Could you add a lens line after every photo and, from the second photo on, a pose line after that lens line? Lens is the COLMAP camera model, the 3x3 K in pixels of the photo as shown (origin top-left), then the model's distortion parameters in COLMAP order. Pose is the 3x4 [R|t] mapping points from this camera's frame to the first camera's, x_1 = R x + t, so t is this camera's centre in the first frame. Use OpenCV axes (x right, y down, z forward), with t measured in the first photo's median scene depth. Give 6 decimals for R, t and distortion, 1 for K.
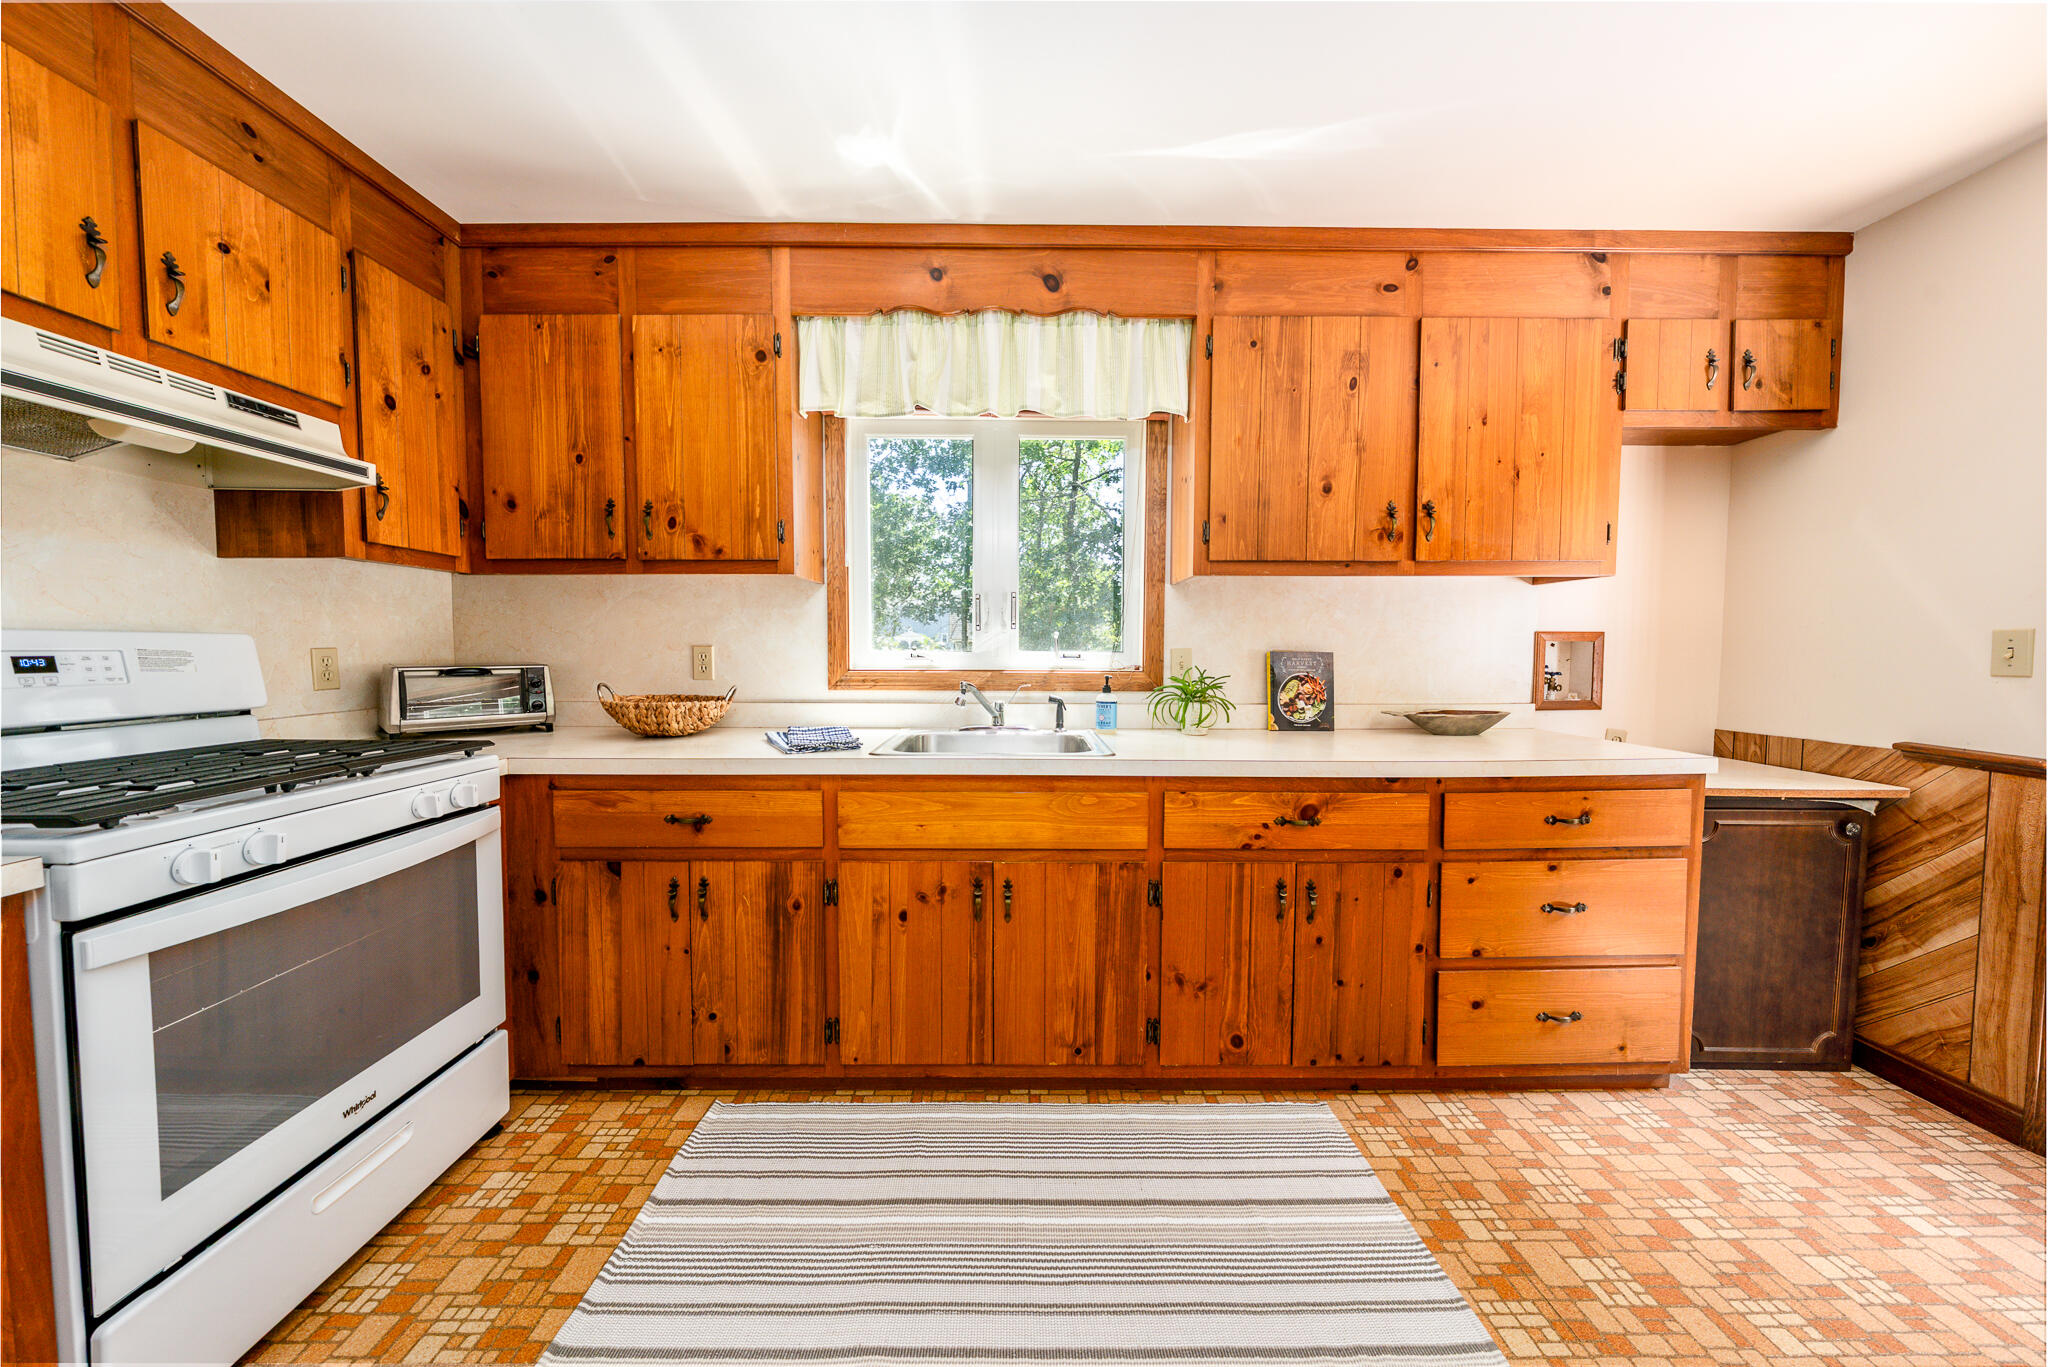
lens RADIAL K [[713.3, 0, 1022.5], [0, 713.3, 681.7], [0, 0, 1]] dist [0.000404, -0.000213]
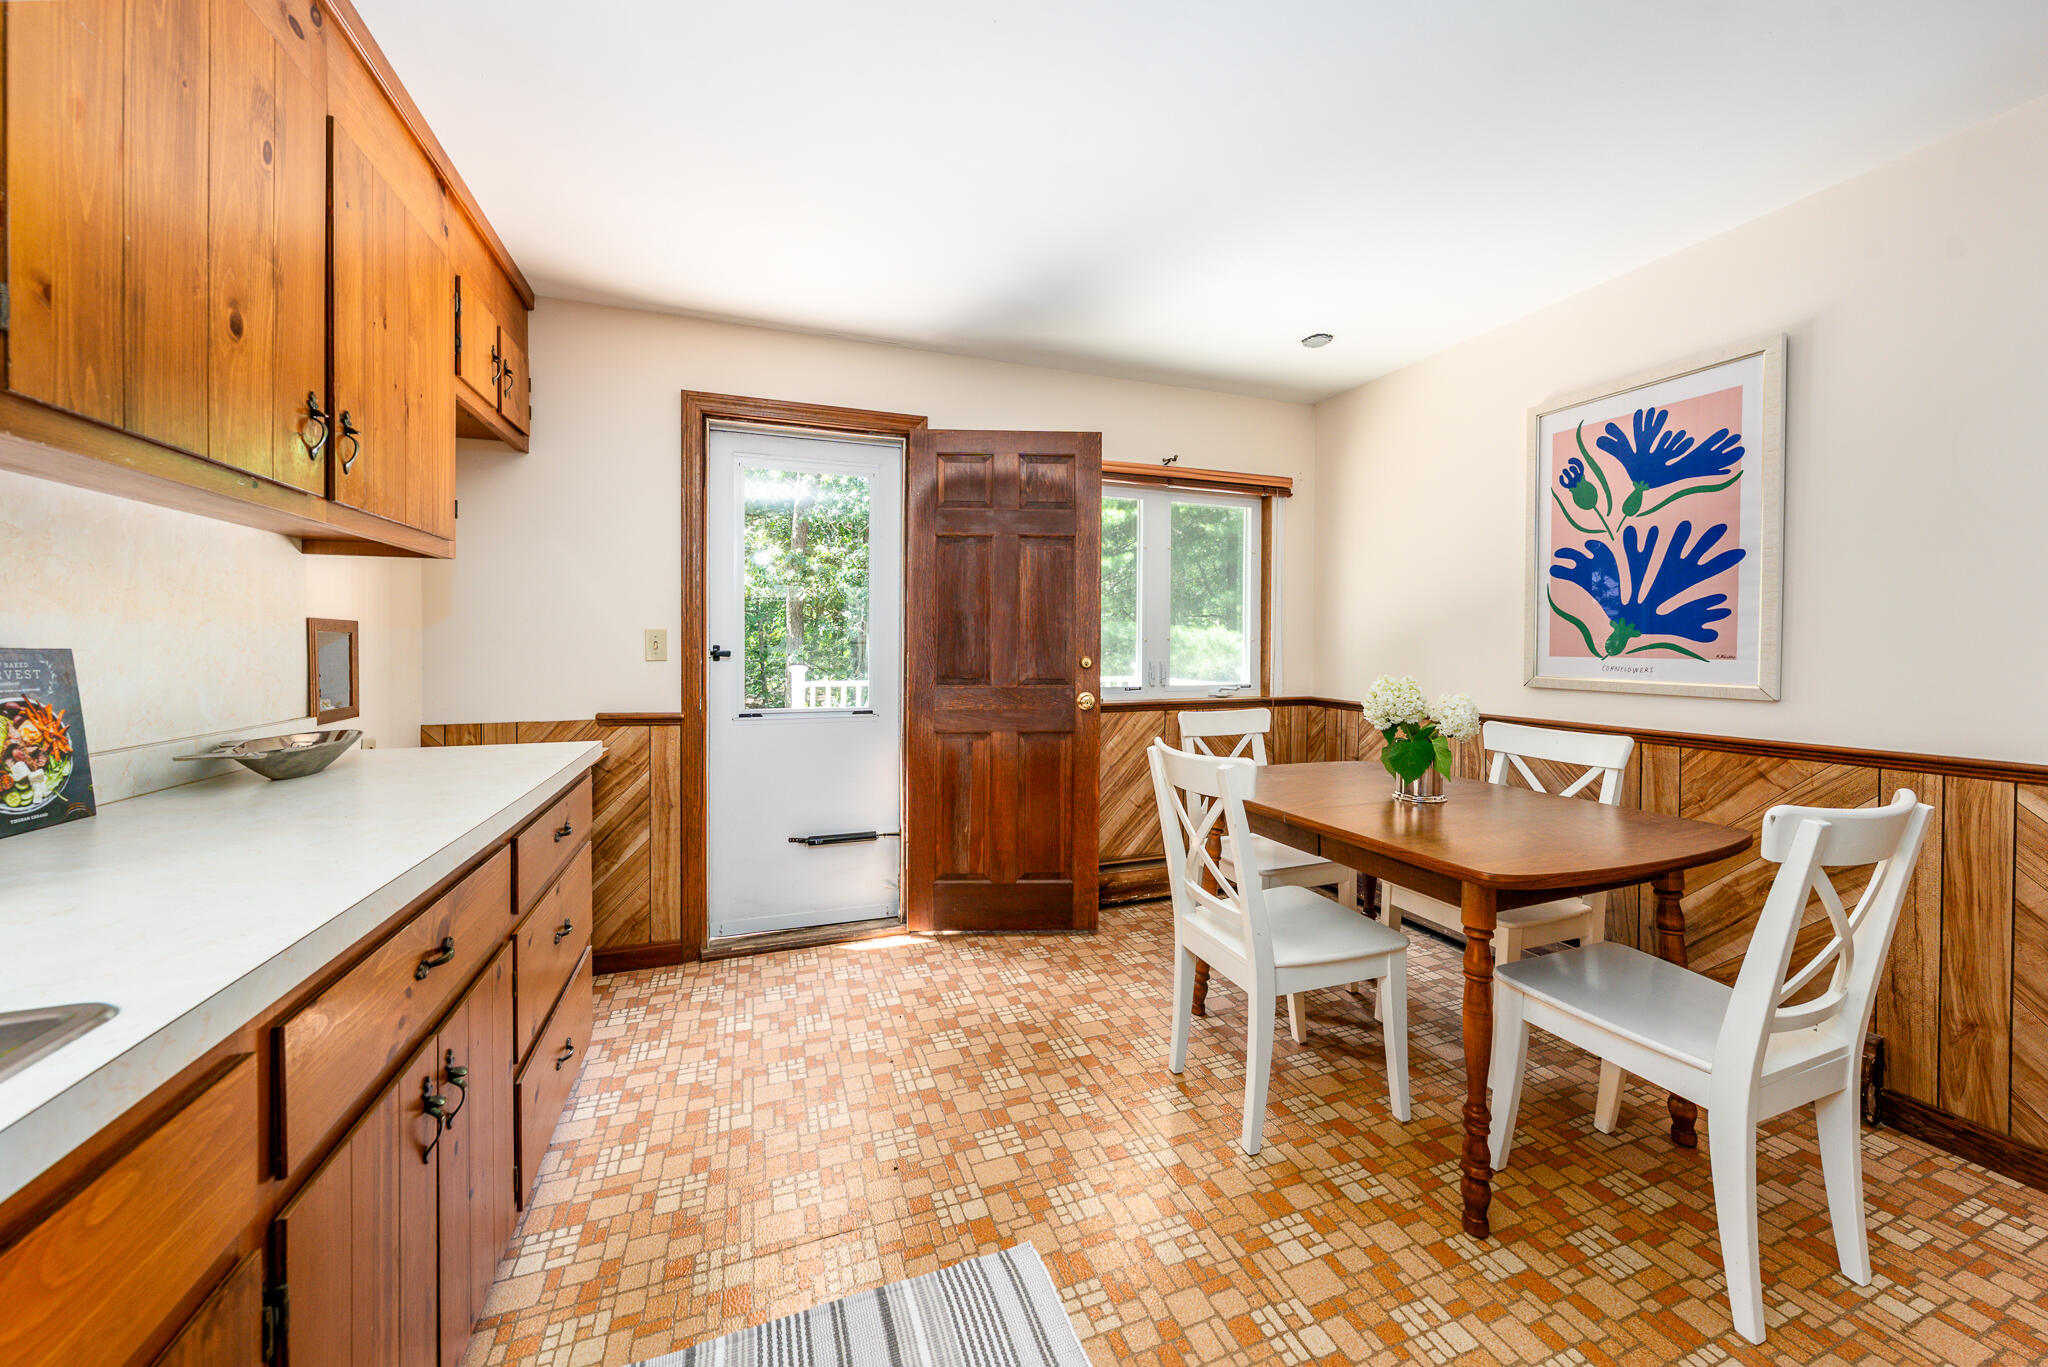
lens RADIAL K [[713.3, 0, 1020.4], [0, 713.3, 654.2], [0, 0, 1]] dist [0.000404, -0.000213]
pose [[-0.337504, -0.016413, 0.941181, -0.202057], [0.038528, 0.998769, 0.031233, -0.026799], [-0.940535, 0.046803, -0.336456, 0.547511]]
